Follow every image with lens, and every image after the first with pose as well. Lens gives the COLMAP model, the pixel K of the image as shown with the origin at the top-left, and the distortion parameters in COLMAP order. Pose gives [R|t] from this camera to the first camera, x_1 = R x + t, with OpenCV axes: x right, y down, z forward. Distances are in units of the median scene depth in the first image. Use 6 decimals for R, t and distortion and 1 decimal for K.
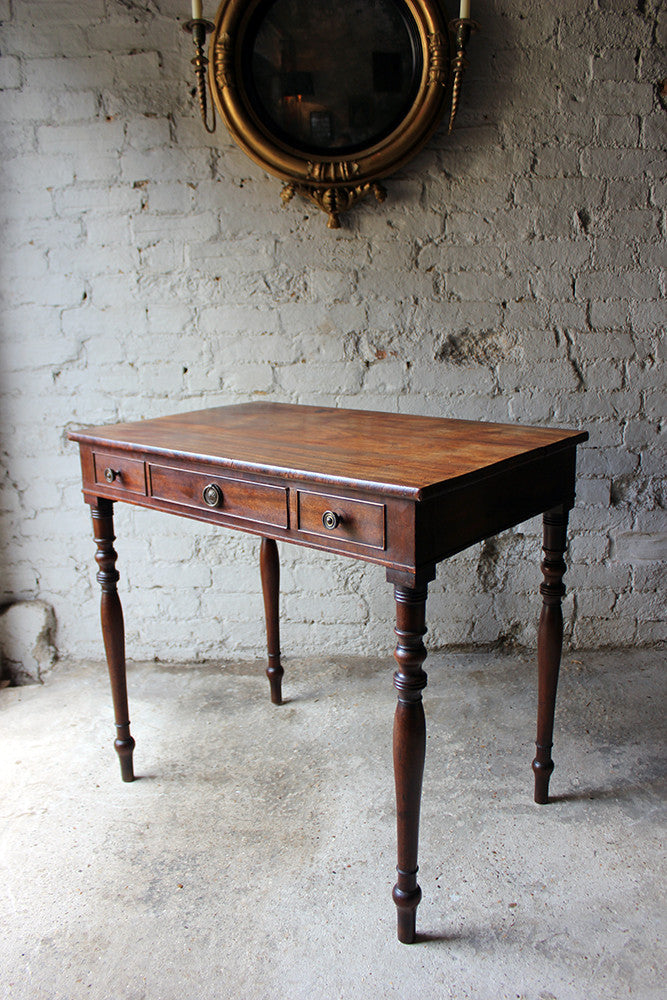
lens RADIAL K [[807.8, 0, 337.4], [0, 807.8, 517.6], [0, 0, 1]] dist [-0.158710, 0.126573]
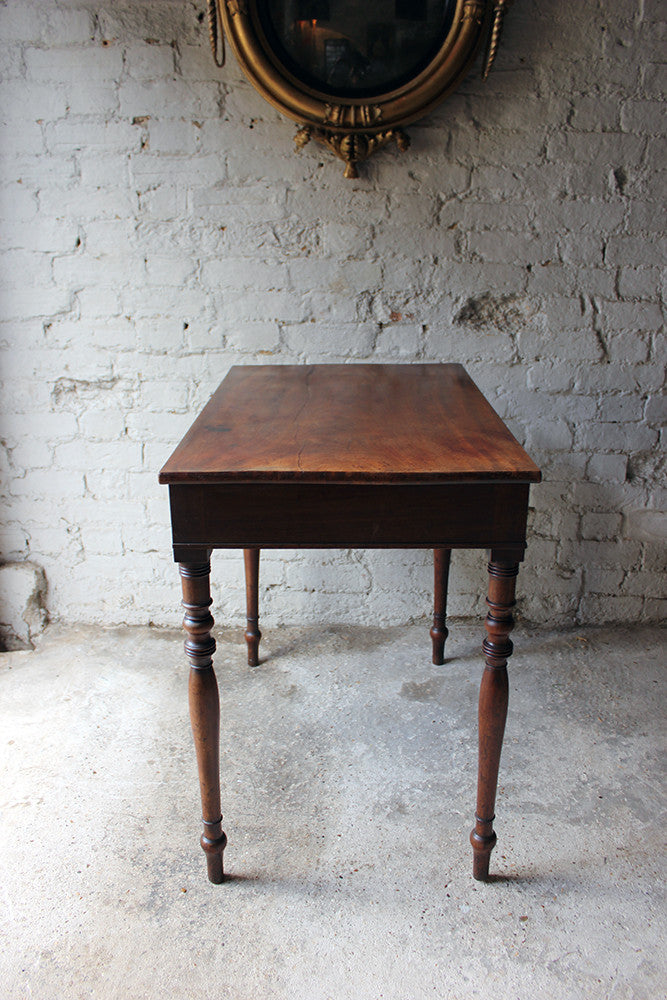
lens RADIAL K [[807.8, 0, 339.8], [0, 807.8, 510.3], [0, 0, 1]] dist [-0.158710, 0.126573]
pose [[0.999272, 0.027384, 0.026566, -0.030381], [-0.029846, 0.994815, 0.097219, -0.067889], [-0.023766, -0.097941, 0.994908, 0.049297]]
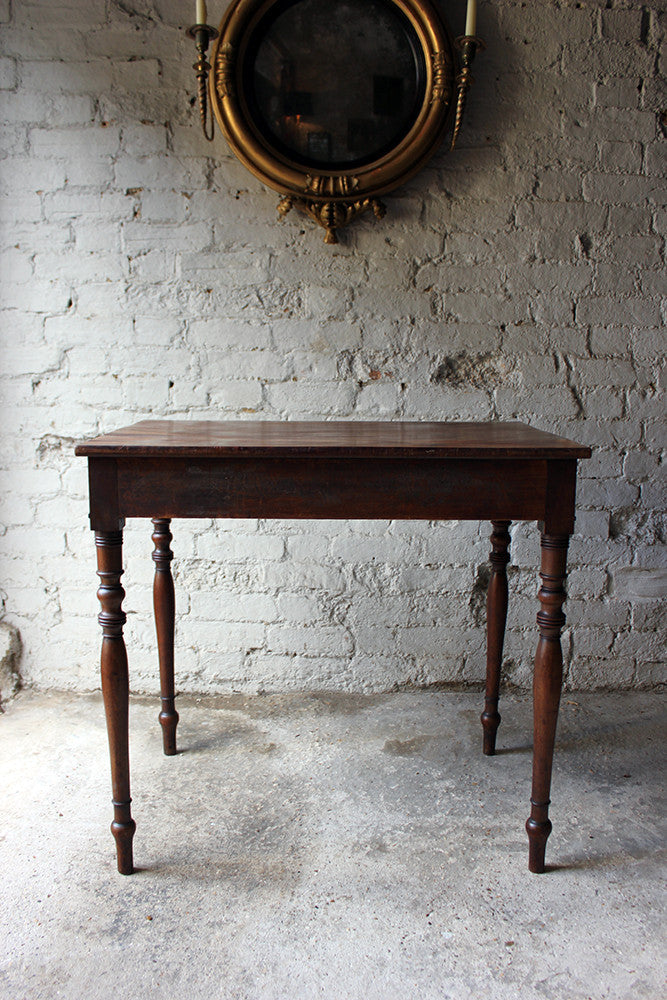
lens RADIAL K [[845.6, 0, 339.0], [0, 845.6, 518.5], [0, 0, 1]] dist [-0.152705, 0.128454]
pose [[0.999172, 0.029717, 0.027796, -0.012434], [-0.027630, 0.996974, -0.072660, 0.045167], [-0.029871, 0.071832, 0.996969, 0.002216]]
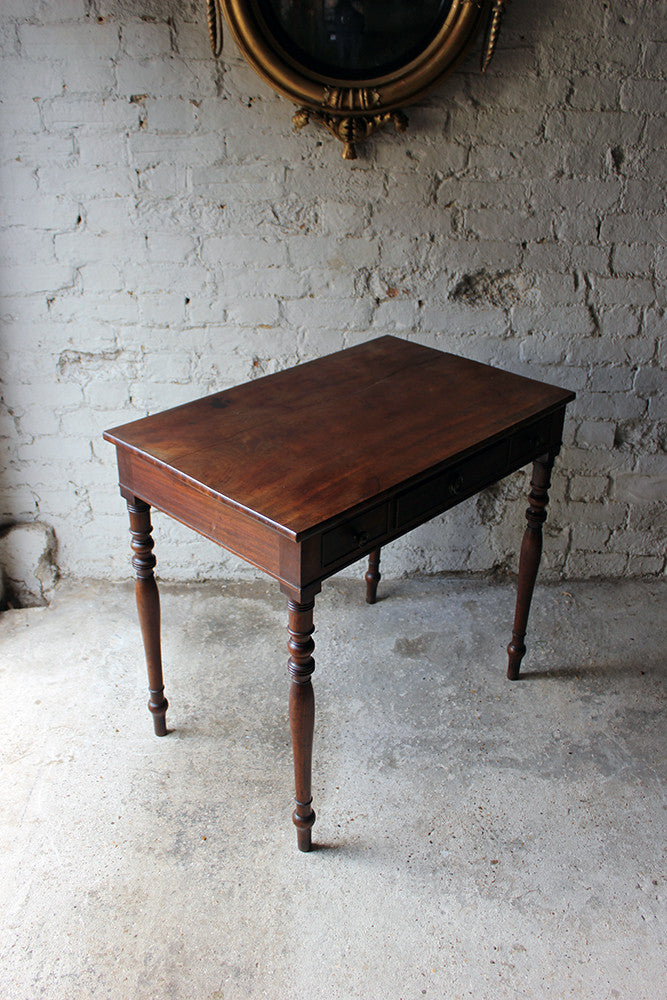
lens RADIAL K [[872.4, 0, 340.6], [0, 872.4, 506.6], [0, 0, 1]] dist [-0.148567, 0.128622]
pose [[0.999090, 0.023821, 0.035378, -0.039088], [-0.031381, 0.972320, 0.231535, -0.194902], [-0.028884, -0.232435, 0.972183, -0.065369]]
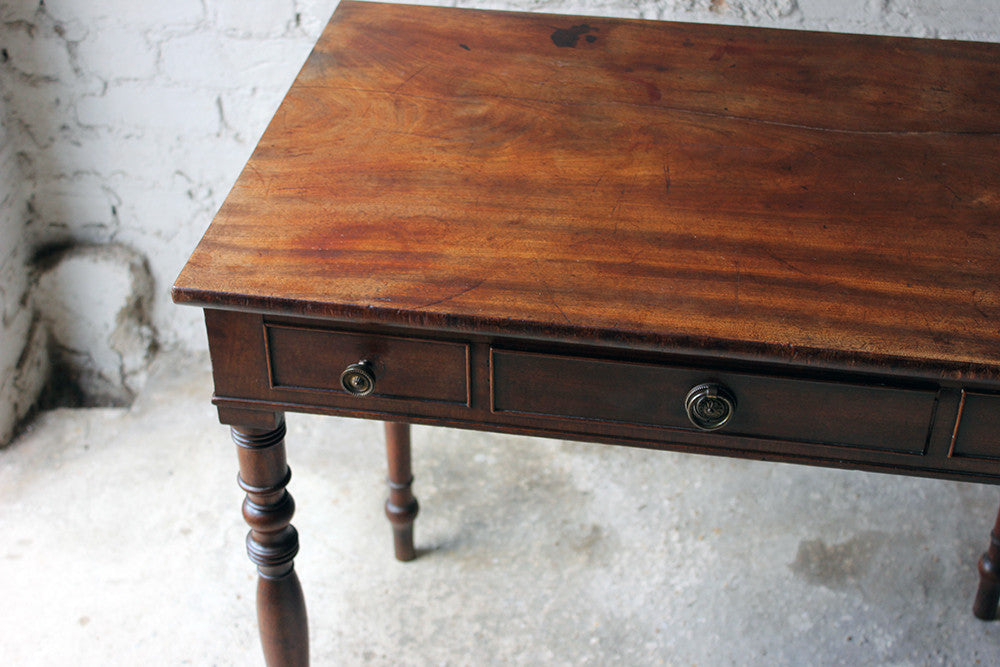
lens RADIAL K [[1512.1, 0, 528.3], [0, 1512.1, 324.2], [0, 0, 1]] dist [-0.008828, 0.000000]
pose [[0.991216, 0.098256, -0.088527, -0.024314], [-0.059007, 0.927611, 0.368858, -0.246594], [0.118361, -0.360395, 0.925260, 0.117875]]
